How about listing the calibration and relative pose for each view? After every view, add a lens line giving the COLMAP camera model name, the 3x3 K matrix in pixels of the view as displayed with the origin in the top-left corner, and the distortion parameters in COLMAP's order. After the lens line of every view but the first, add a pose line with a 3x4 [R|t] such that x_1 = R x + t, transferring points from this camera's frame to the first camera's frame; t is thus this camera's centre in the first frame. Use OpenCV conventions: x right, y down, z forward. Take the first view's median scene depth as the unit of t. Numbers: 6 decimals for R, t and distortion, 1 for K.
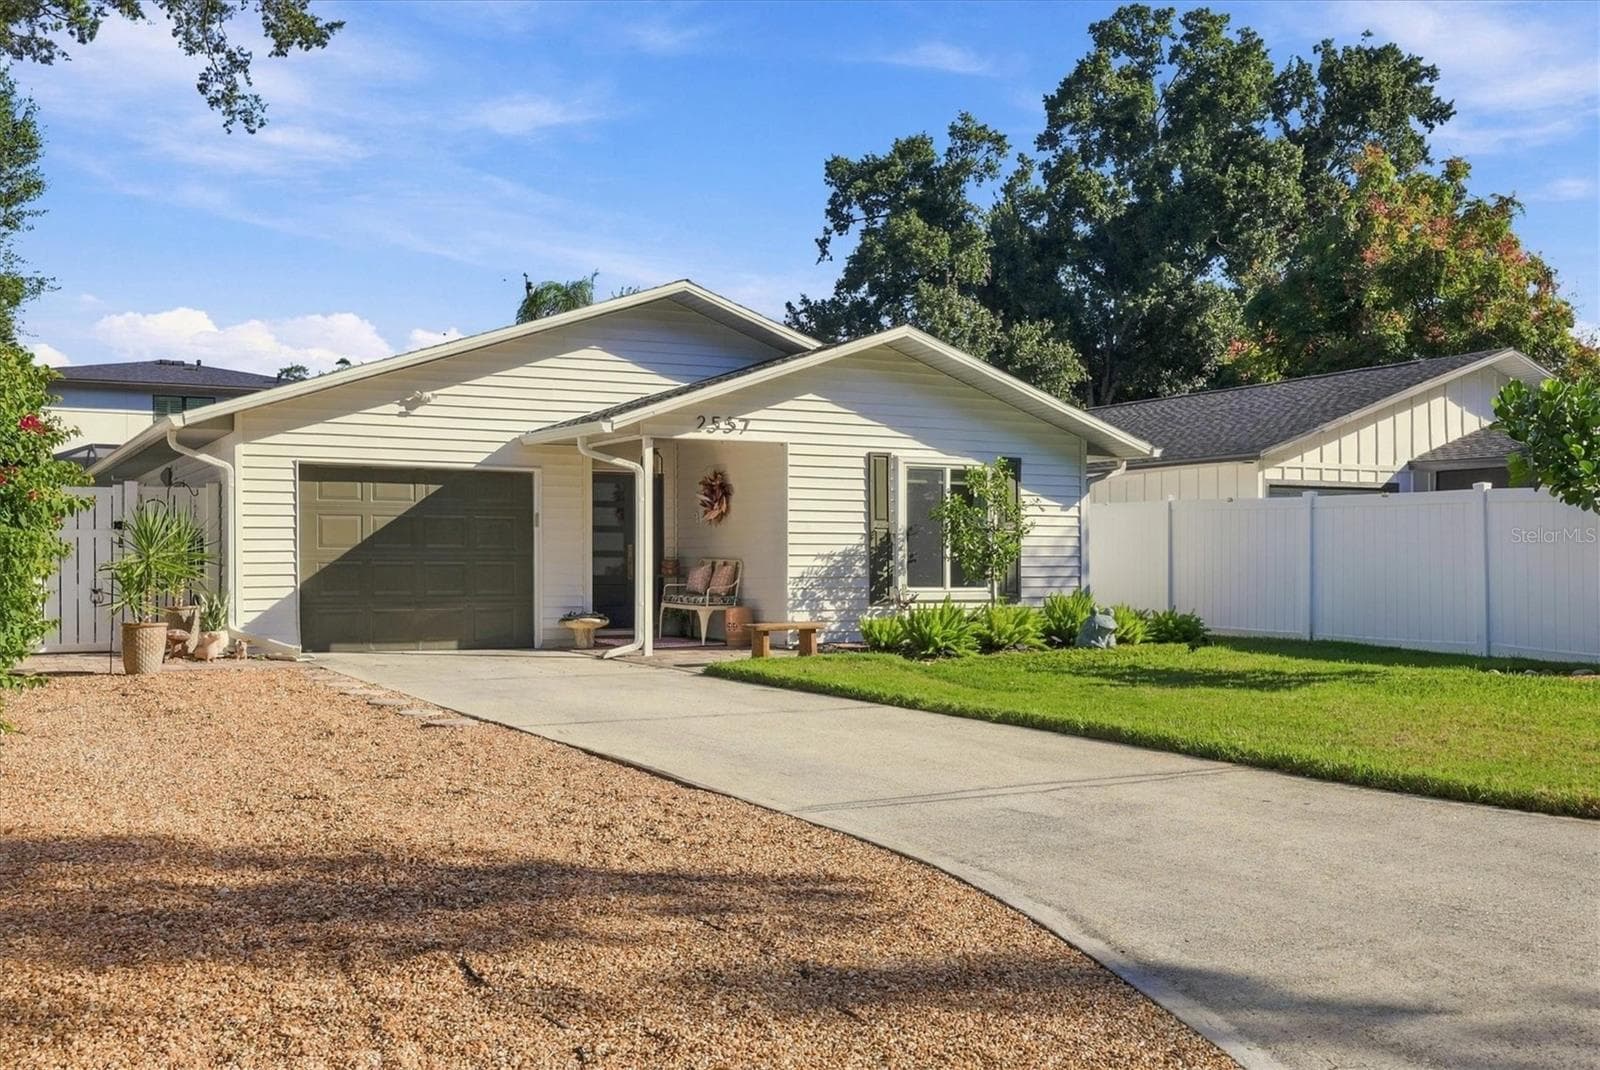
lens RADIAL K [[1533.6, 0, 790.8], [0, 1533.6, 565.1], [0, 0, 1]] dist [-0.027650, 0.000000]
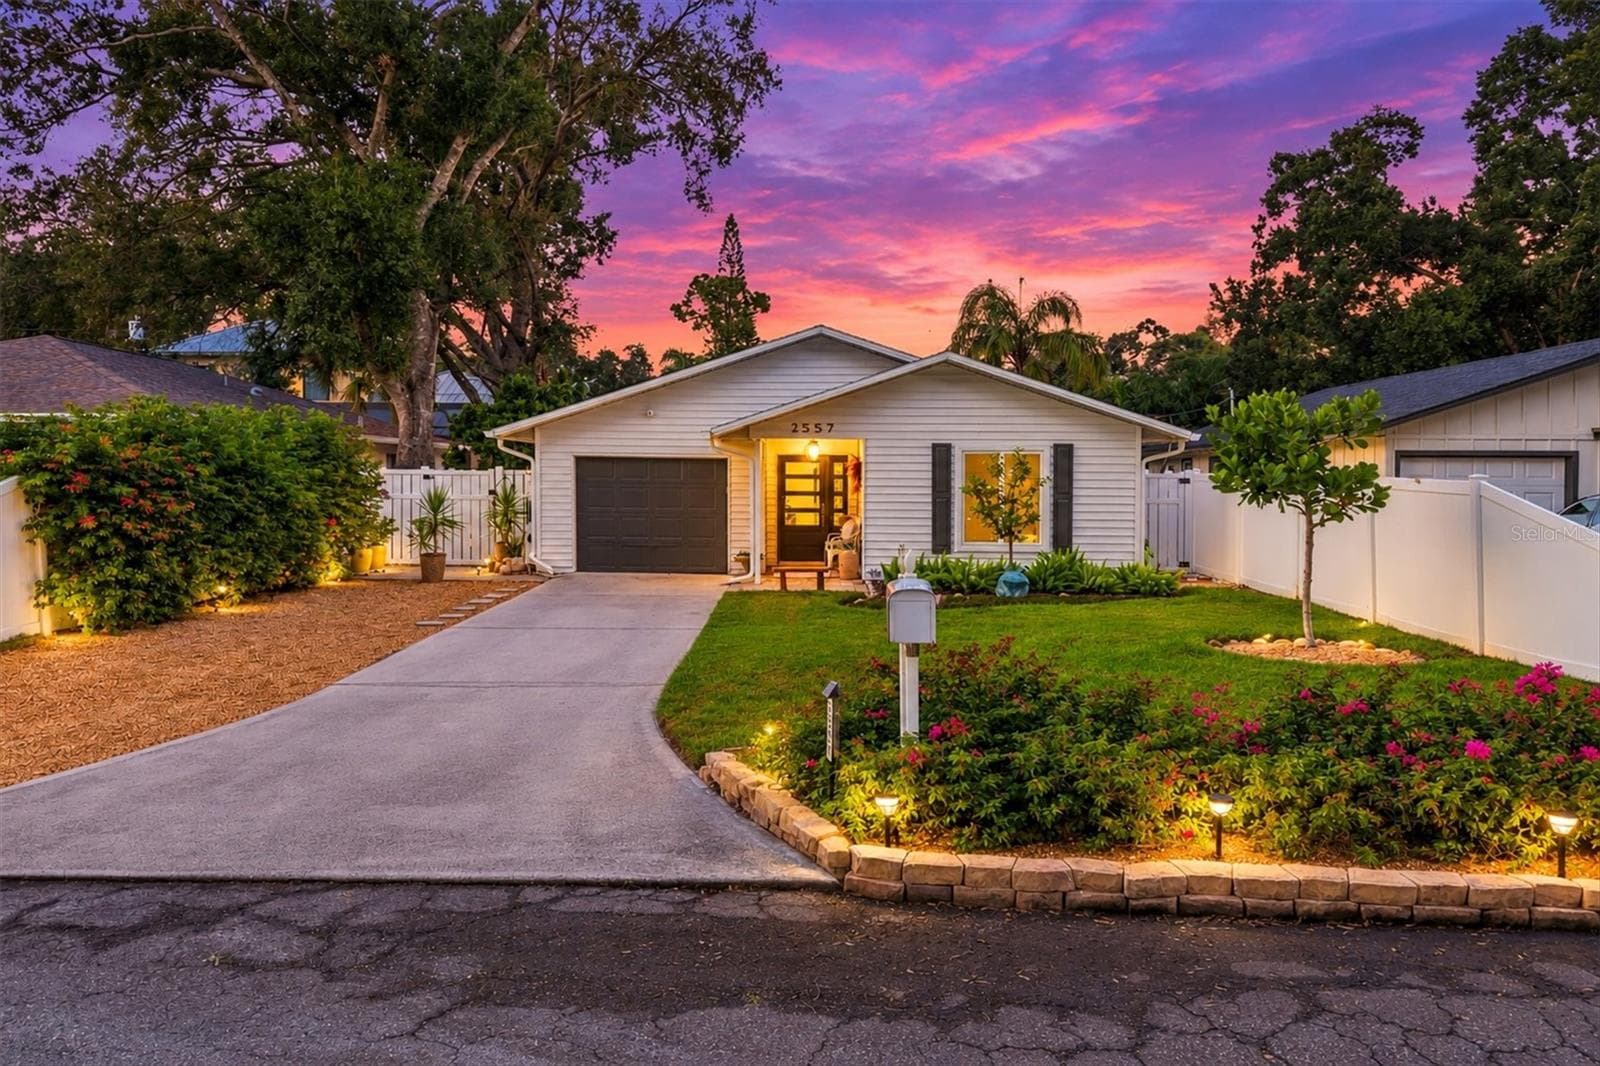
lens RADIAL K [[1224.6, 0, 728.9], [0, 1224.6, 482.0], [0, 0, 1]] dist [0.050408, -0.060422]
pose [[0.843695, 0.008524, -0.536756, 0.472377], [-0.009146, 0.999957, 0.001503, -0.037481], [0.536745, 0.003641, 0.843736, -0.025536]]
